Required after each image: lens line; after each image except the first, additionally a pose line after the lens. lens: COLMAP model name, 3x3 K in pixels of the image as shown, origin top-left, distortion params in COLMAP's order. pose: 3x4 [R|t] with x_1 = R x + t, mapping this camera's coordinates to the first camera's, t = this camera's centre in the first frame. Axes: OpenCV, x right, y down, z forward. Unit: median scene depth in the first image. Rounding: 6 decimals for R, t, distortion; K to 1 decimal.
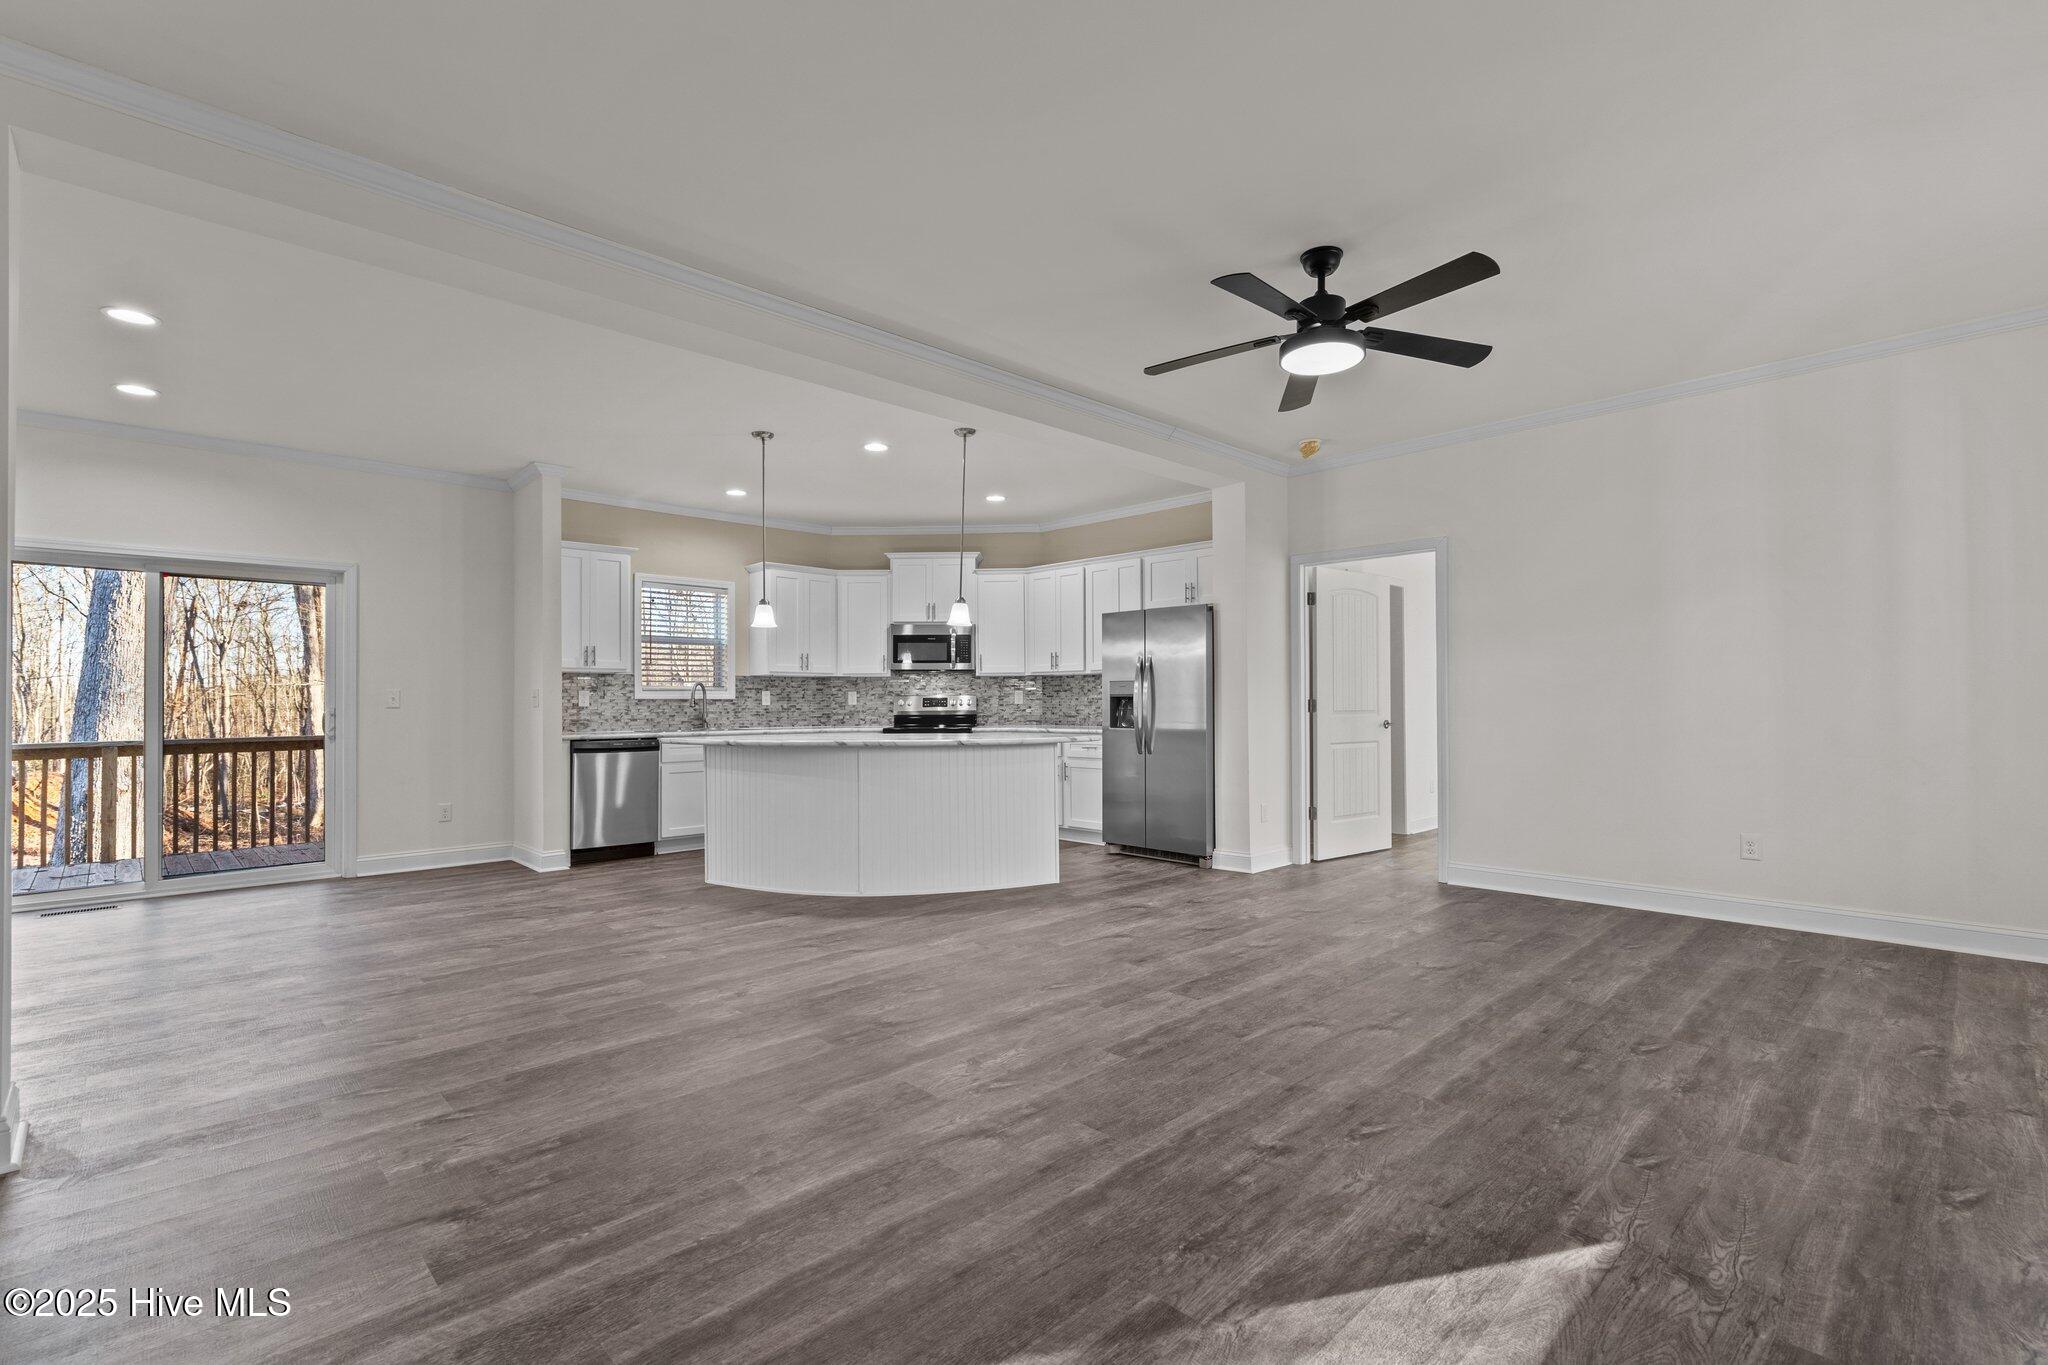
lens RADIAL K [[928.5, 0, 1024.8], [0, 928.5, 694.9], [0, 0, 1]] dist [-0.005761, -0.000285]
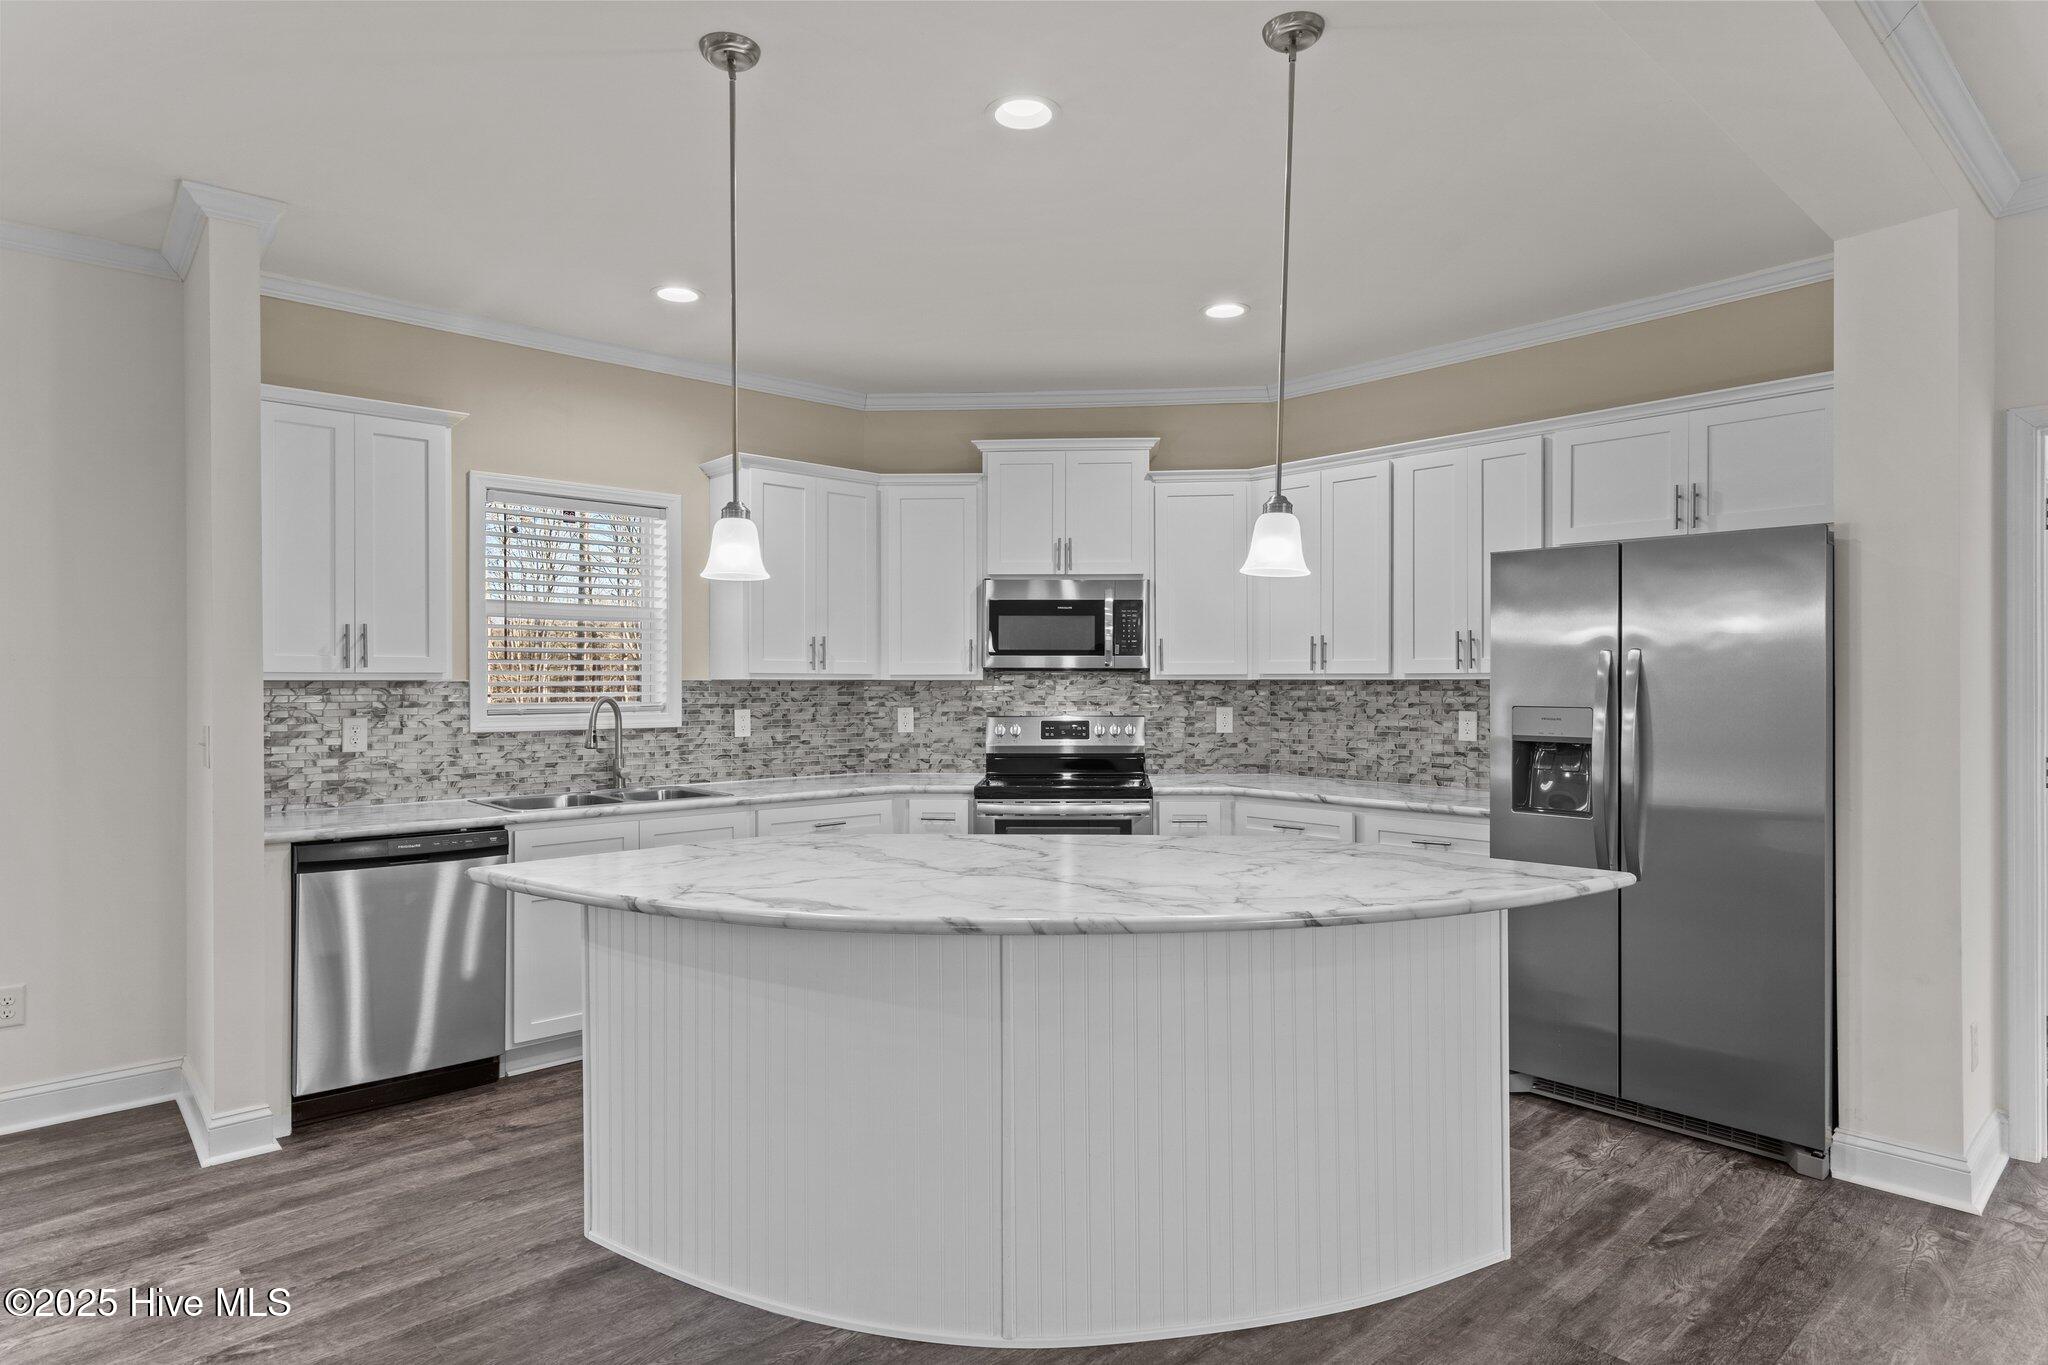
lens RADIAL K [[1126.5, 0, 1025.8], [0, 1126.5, 688.6], [0, 0, 1]] dist [0.004919, 0.000562]
pose [[0.999631, 0.003669, -0.026931, -0.126736], [-0.003259, 0.999878, 0.015267, -0.030726], [0.026983, -0.015174, 0.999521, 0.459277]]
